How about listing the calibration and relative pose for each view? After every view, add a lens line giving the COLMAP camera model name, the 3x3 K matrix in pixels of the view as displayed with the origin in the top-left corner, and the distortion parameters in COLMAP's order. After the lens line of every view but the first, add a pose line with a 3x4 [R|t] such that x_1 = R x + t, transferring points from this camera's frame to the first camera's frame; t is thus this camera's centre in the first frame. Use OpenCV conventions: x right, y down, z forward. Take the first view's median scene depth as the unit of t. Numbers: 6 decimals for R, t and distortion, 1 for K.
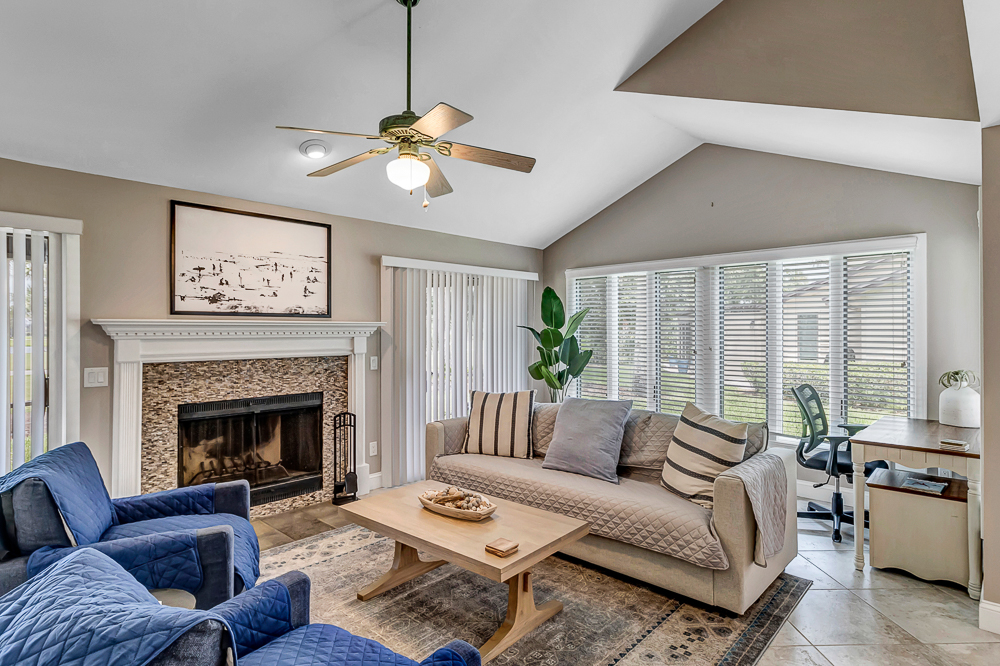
lens RADIAL K [[525.7, 0, 500.5], [0, 525.7, 329.9], [0, 0, 1]] dist [-0.008299, 0.001188]
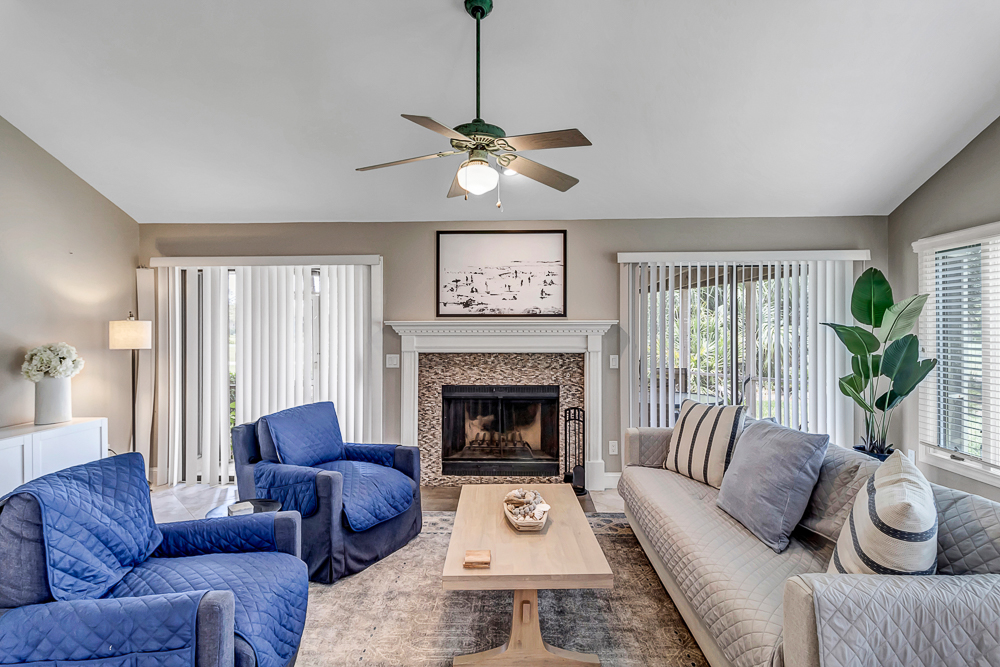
lens RADIAL K [[507.5, 0, 497.1], [0, 507.5, 330.2], [0, 0, 1]] dist [-0.000938, 0.001193]
pose [[0.659129, 0.002535, -0.752025, 0.394220], [0.000958, 0.999991, 0.004211, -0.000990], [0.752029, -0.003496, 0.659121, 0.235577]]
